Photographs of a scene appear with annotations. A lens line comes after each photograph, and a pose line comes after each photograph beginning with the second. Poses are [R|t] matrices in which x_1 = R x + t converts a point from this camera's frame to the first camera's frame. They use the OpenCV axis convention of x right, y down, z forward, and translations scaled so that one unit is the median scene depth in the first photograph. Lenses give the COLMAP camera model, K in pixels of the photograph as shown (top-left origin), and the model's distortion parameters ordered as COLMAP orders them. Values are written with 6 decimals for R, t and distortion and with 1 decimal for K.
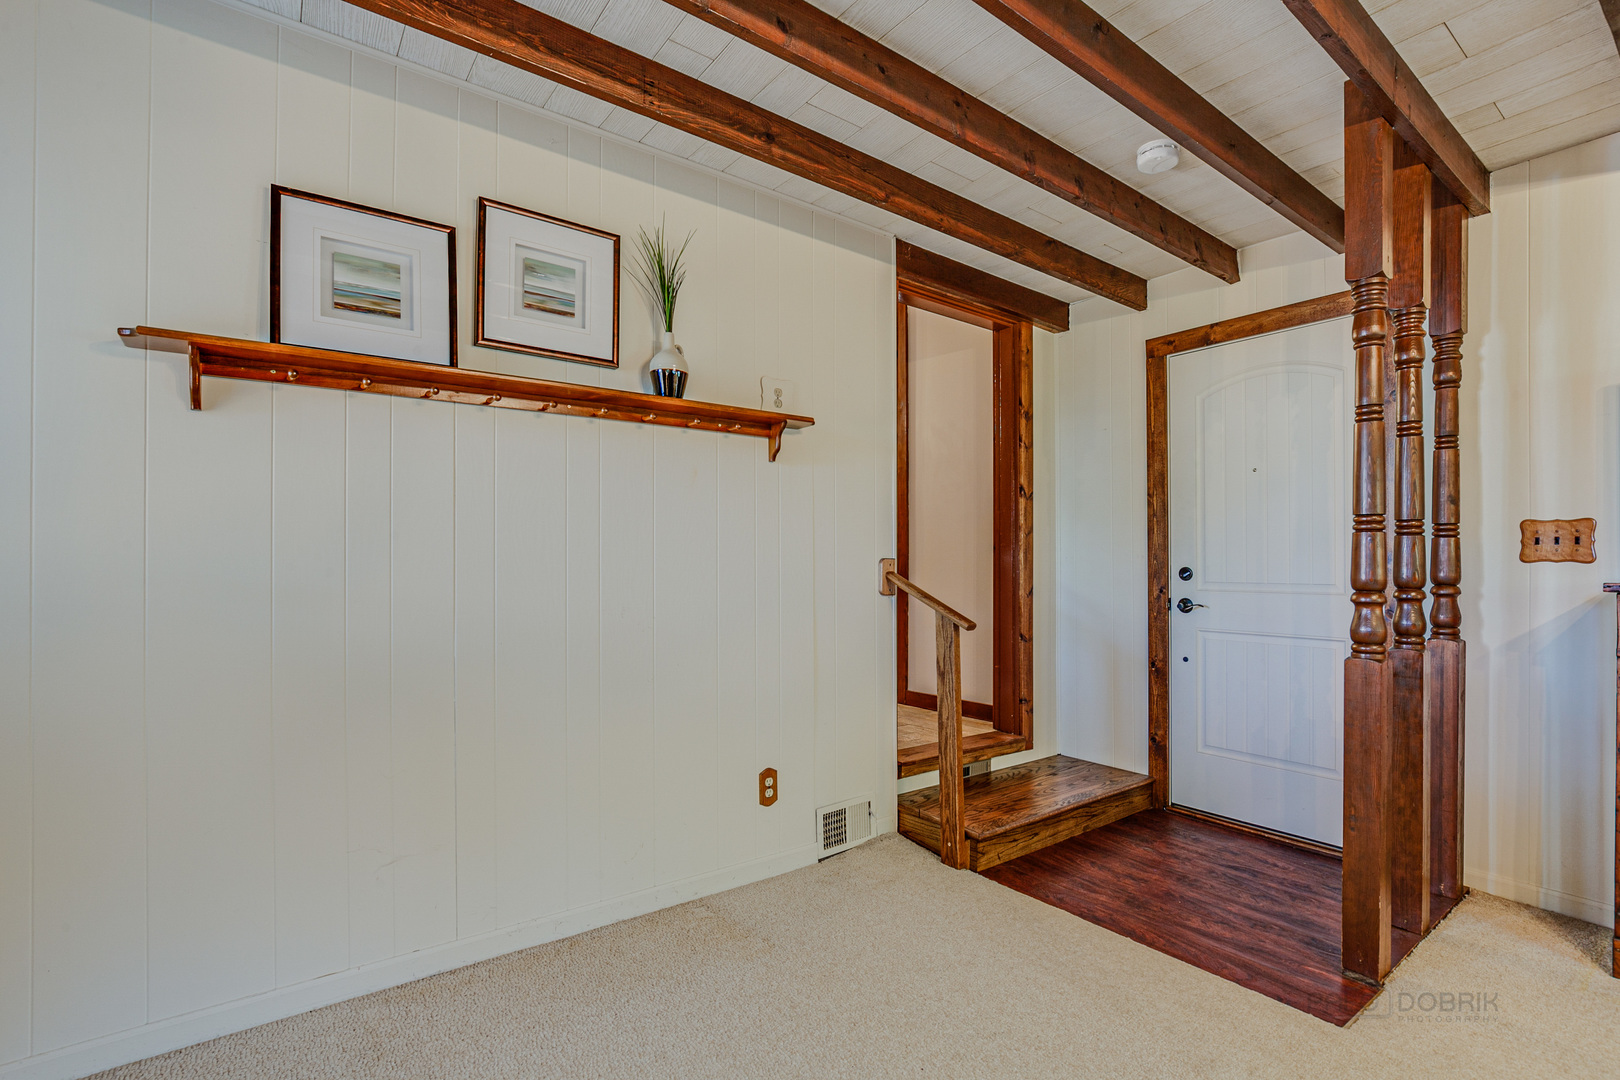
lens RADIAL K [[737.9, 0, 809.8], [0, 737.9, 553.1], [0, 0, 1]] dist [-0.016705, 0.004673]
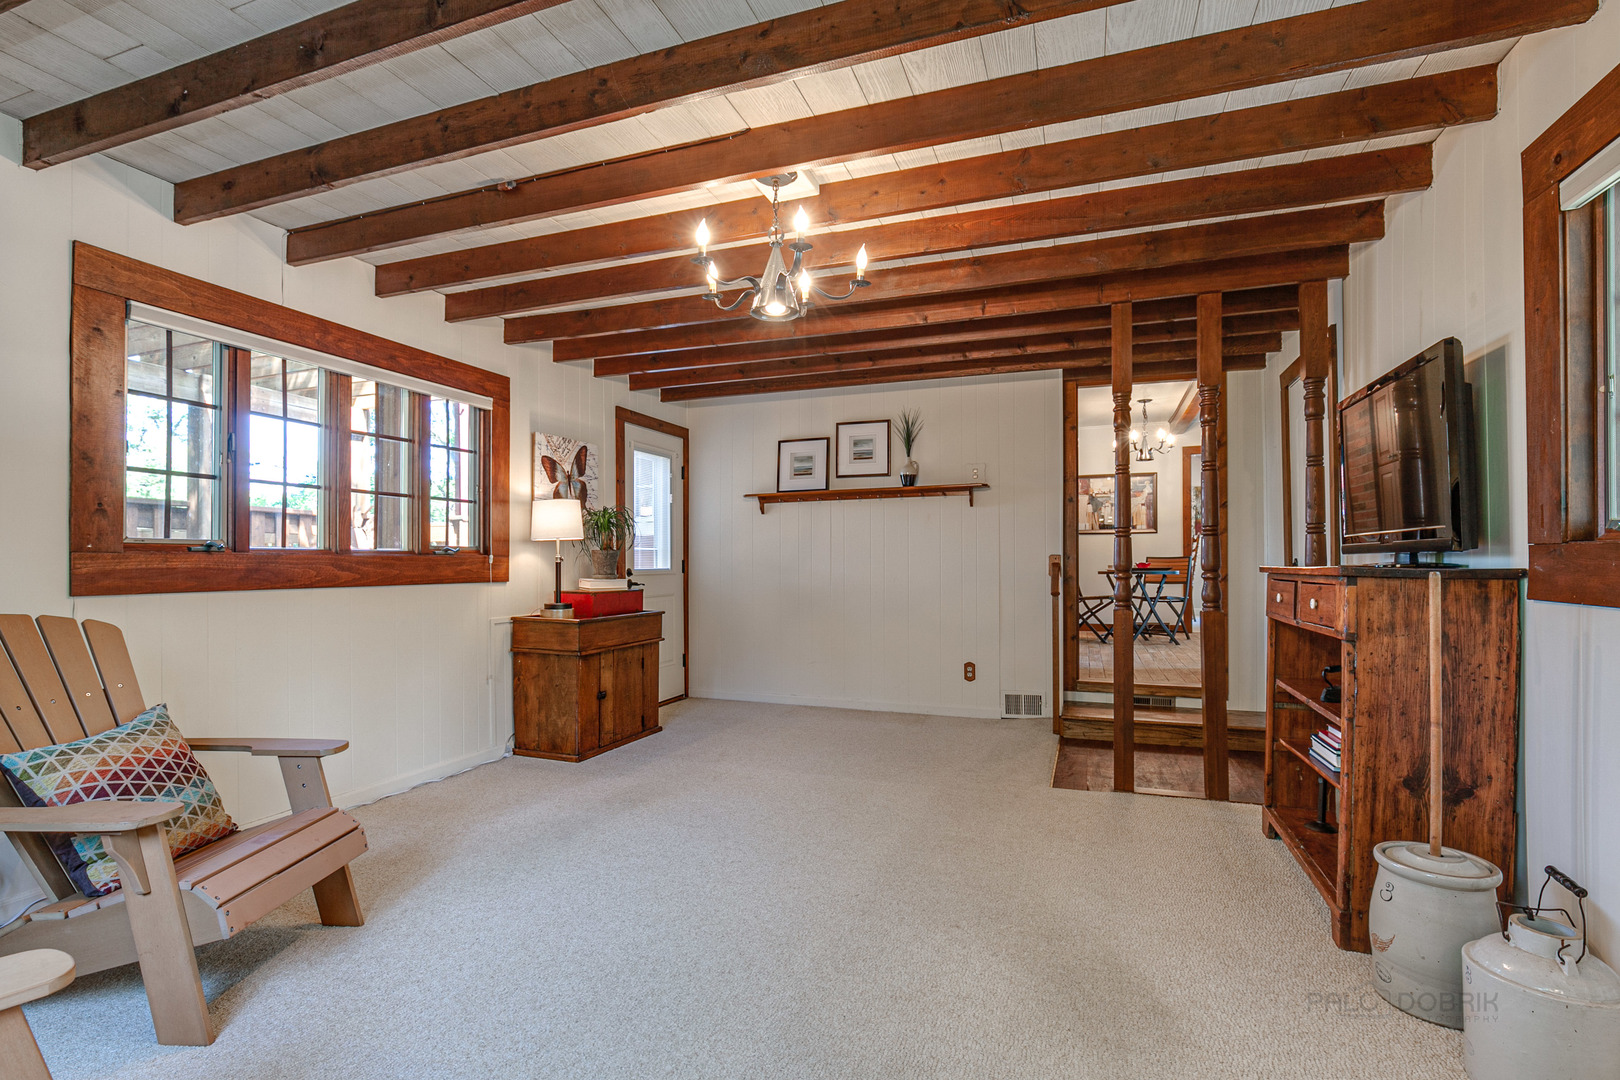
lens RADIAL K [[737.9, 0, 811.2], [0, 737.9, 548.5], [0, 0, 1]] dist [-0.016705, 0.004673]
pose [[0.558080, -0.014324, -0.829664, 1.555993], [0.014389, 0.999868, -0.007584, -0.006474], [0.829663, -0.007705, 0.558212, -0.528235]]
